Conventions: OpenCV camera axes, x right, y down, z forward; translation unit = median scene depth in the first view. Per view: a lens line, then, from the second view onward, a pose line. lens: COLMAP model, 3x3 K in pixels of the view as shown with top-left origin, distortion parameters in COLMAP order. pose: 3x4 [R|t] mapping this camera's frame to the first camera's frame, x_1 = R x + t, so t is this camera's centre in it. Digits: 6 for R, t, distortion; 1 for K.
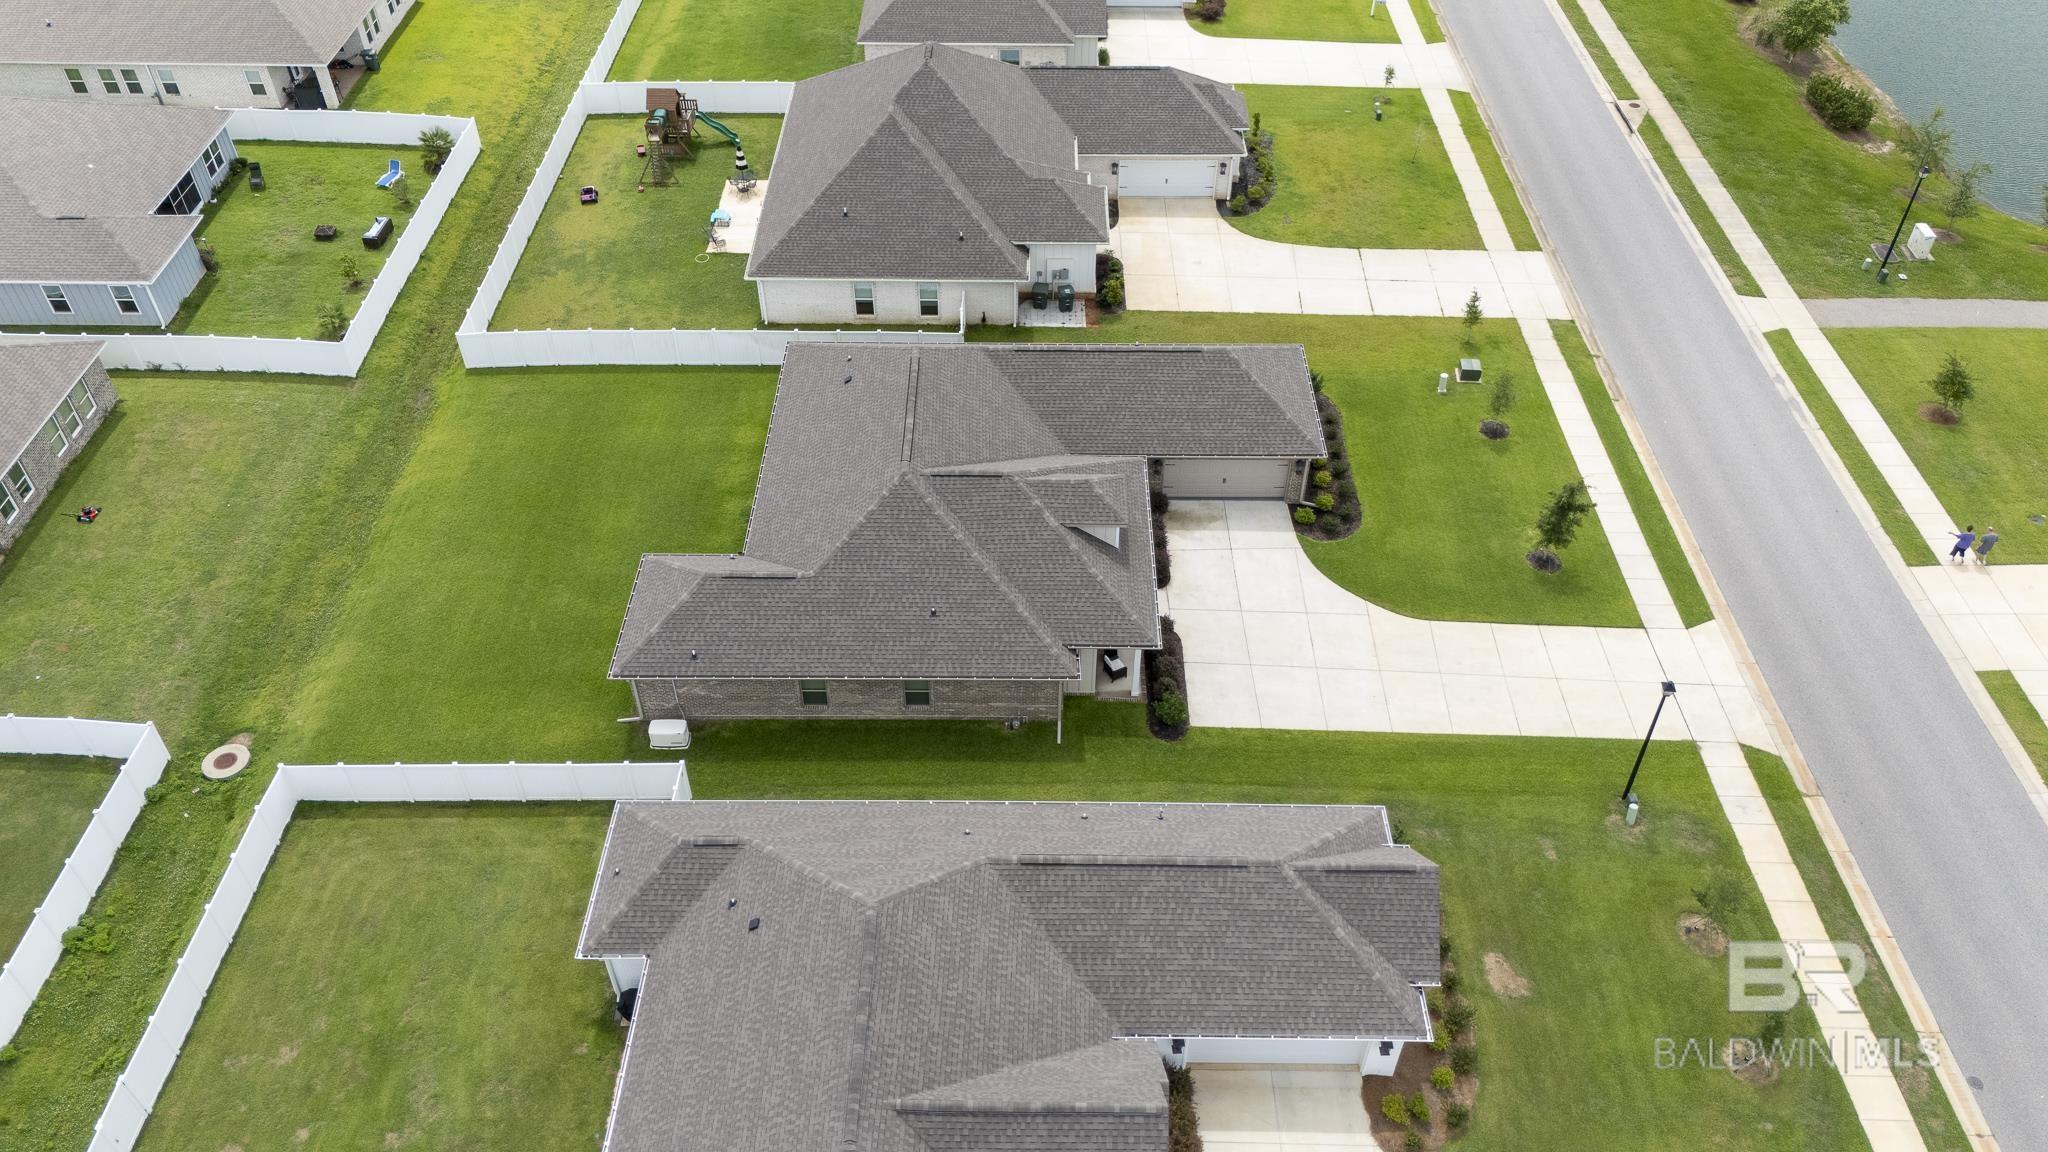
lens RADIAL K [[1492.9, 0, 1016.2], [0, 1492.9, 583.4], [0, 0, 1]] dist [0.071268, -0.070825]
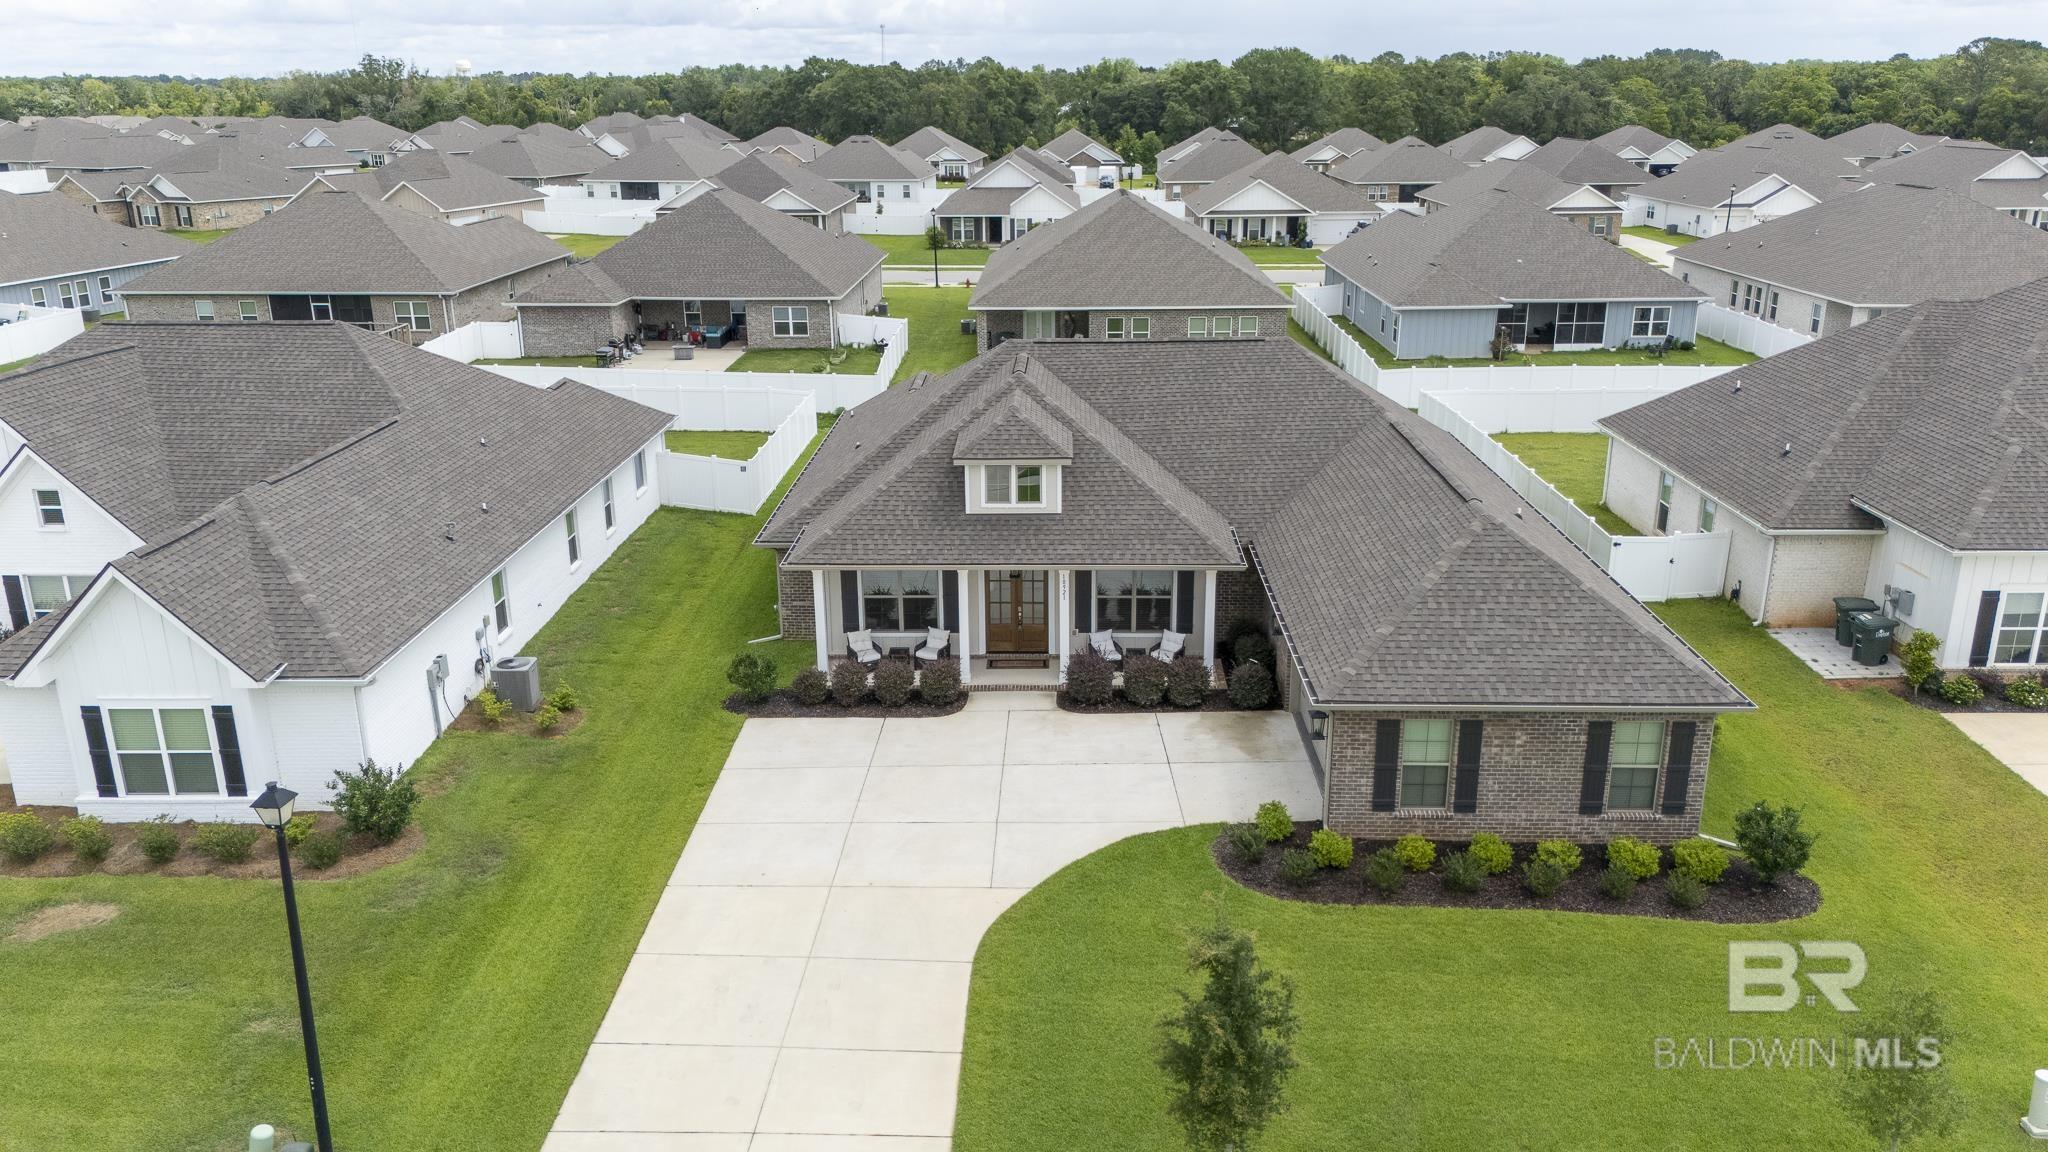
lens RADIAL K [[1495.5, 0, 1016.8], [0, 1495.5, 565.6], [0, 0, 1]] dist [0.061282, -0.068148]
pose [[-0.019370, 0.302472, -0.952961, 0.690931], [-0.685039, 0.690238, 0.233008, -0.174040], [0.728249, 0.657329, 0.193835, 0.901768]]
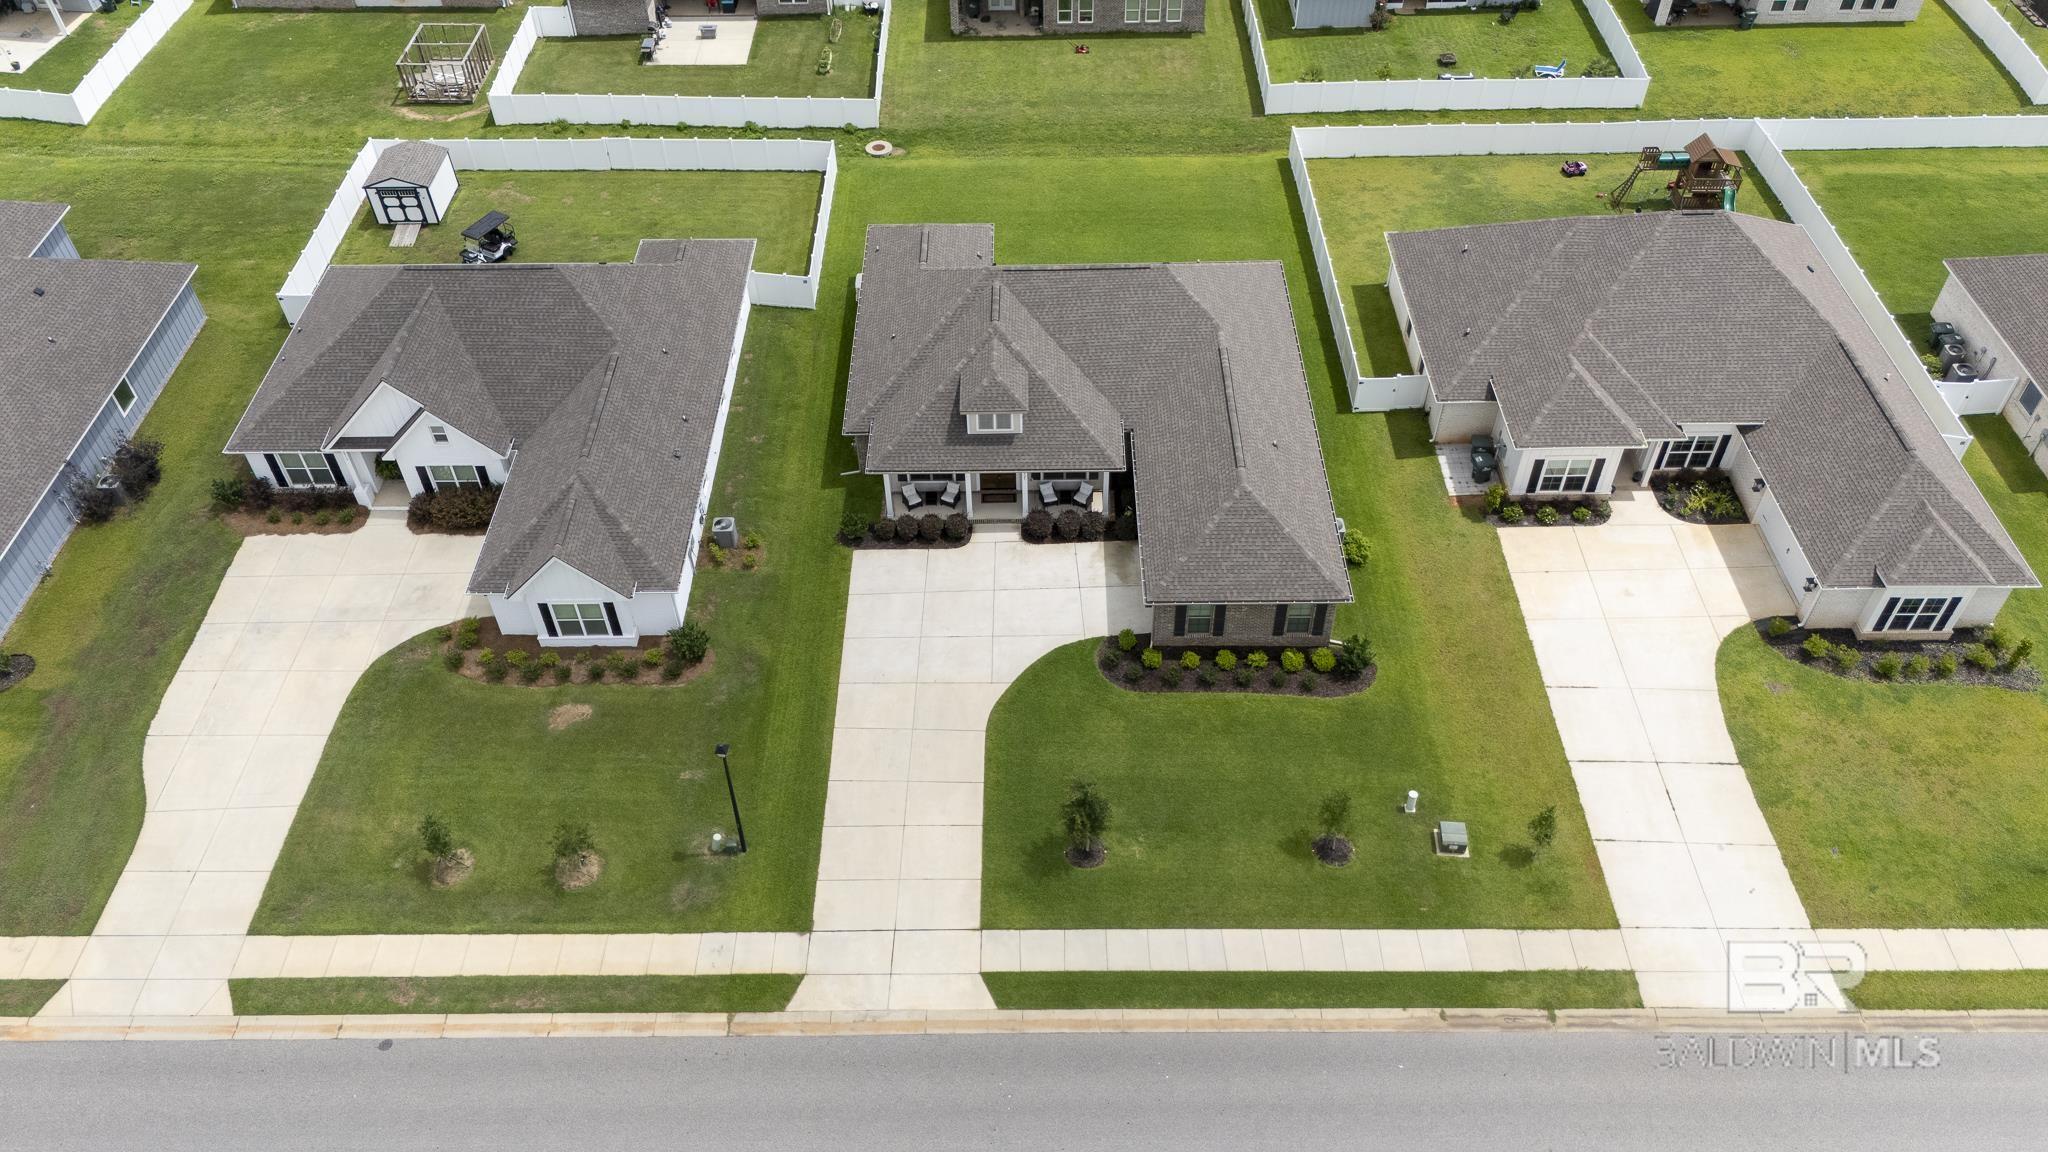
lens RADIAL K [[1495.5, 0, 1016.8], [0, 1495.5, 565.6], [0, 0, 1]] dist [0.061282, -0.068148]
pose [[0.008484, 0.708346, -0.705814, 0.938043], [-0.677968, 0.522915, 0.516642, -0.580659], [0.735042, 0.474136, 0.484672, 0.523064]]
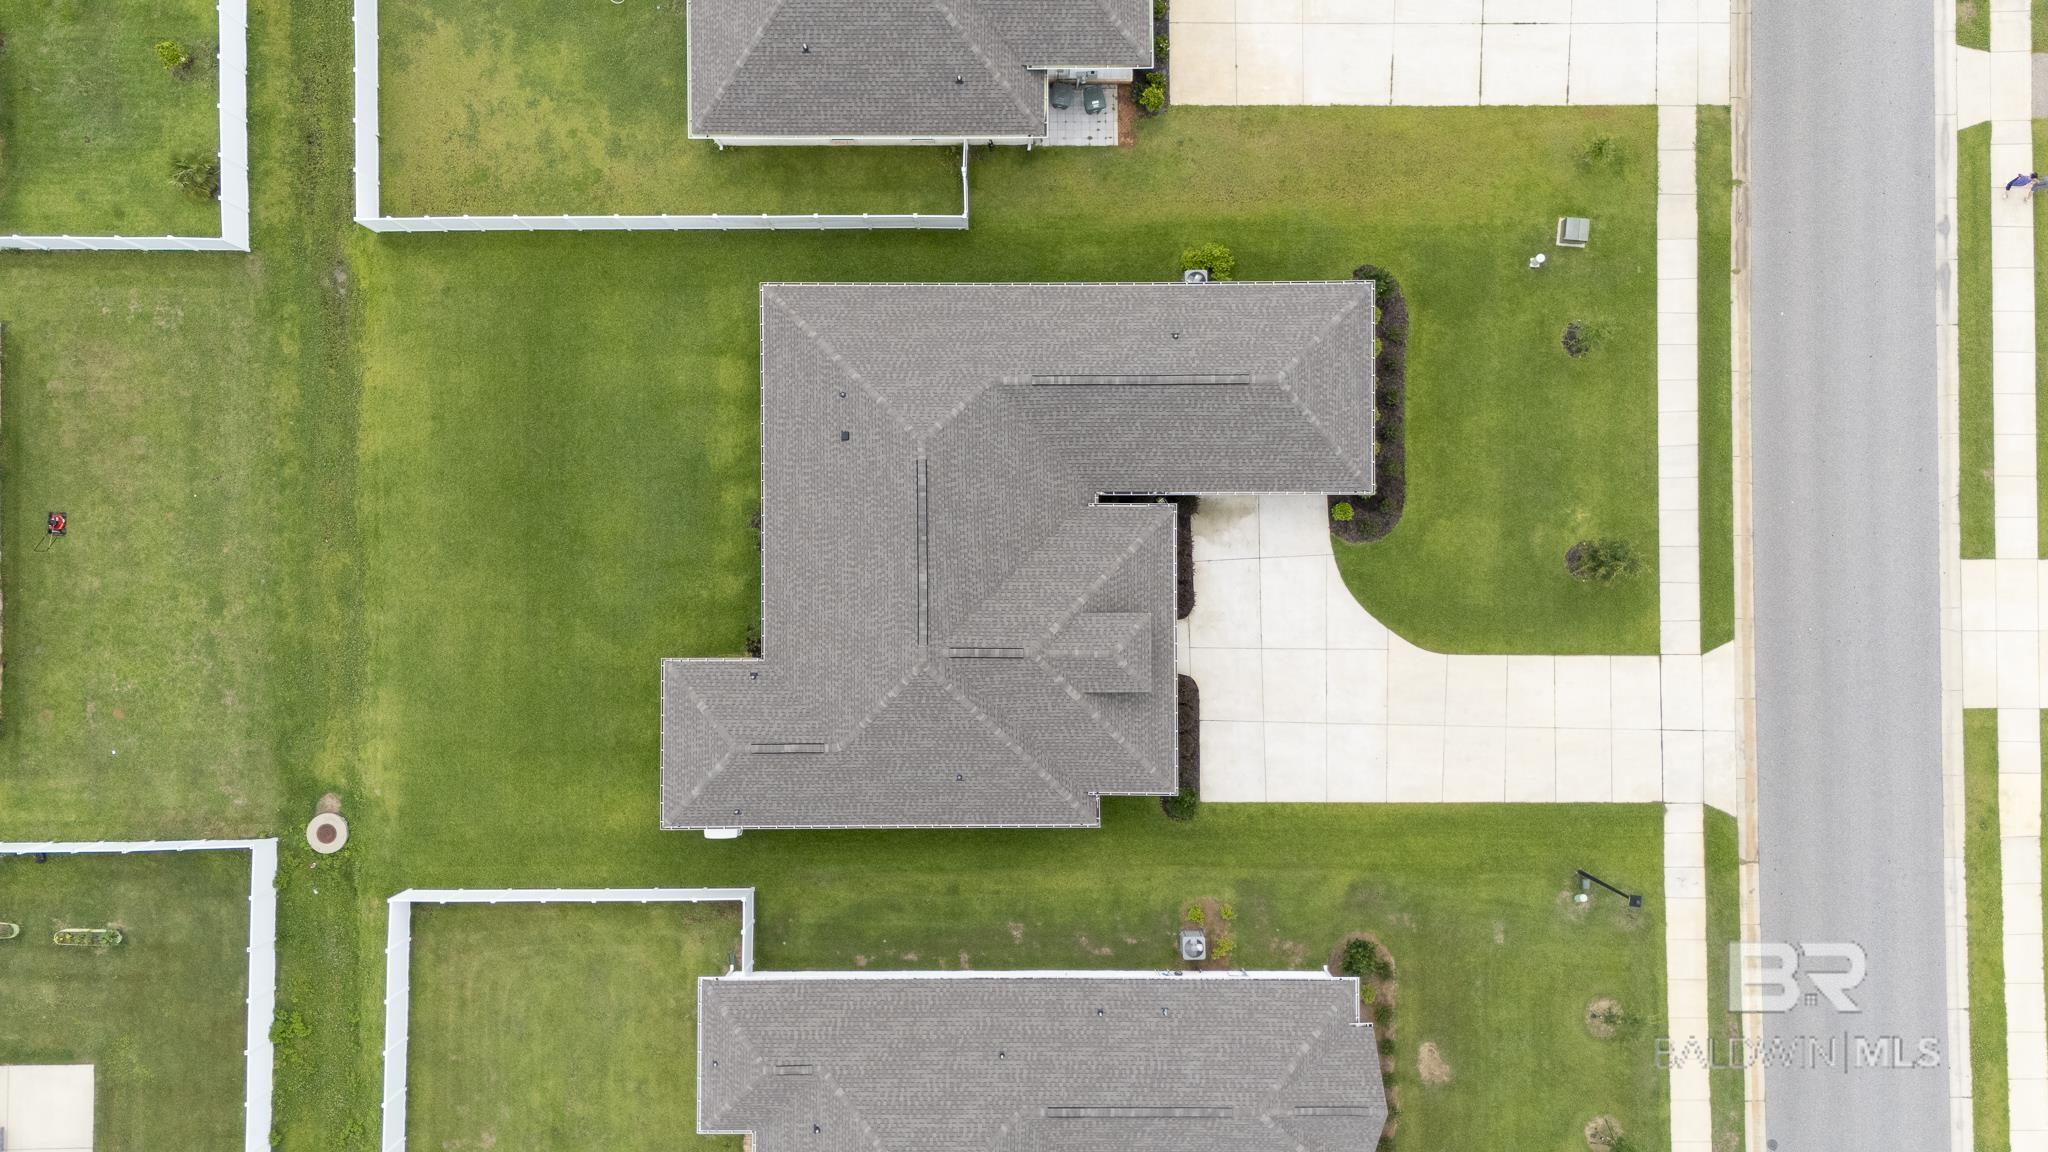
lens RADIAL K [[1497.8, 0, 1015.0], [0, 1497.8, 579.2], [0, 0, 1]] dist [0.057533, -0.047812]
pose [[0.999872, -0.012230, -0.010295, -0.004128], [0.015903, 0.695322, 0.718522, -0.785778], [-0.001629, -0.718594, 0.695428, 0.354904]]
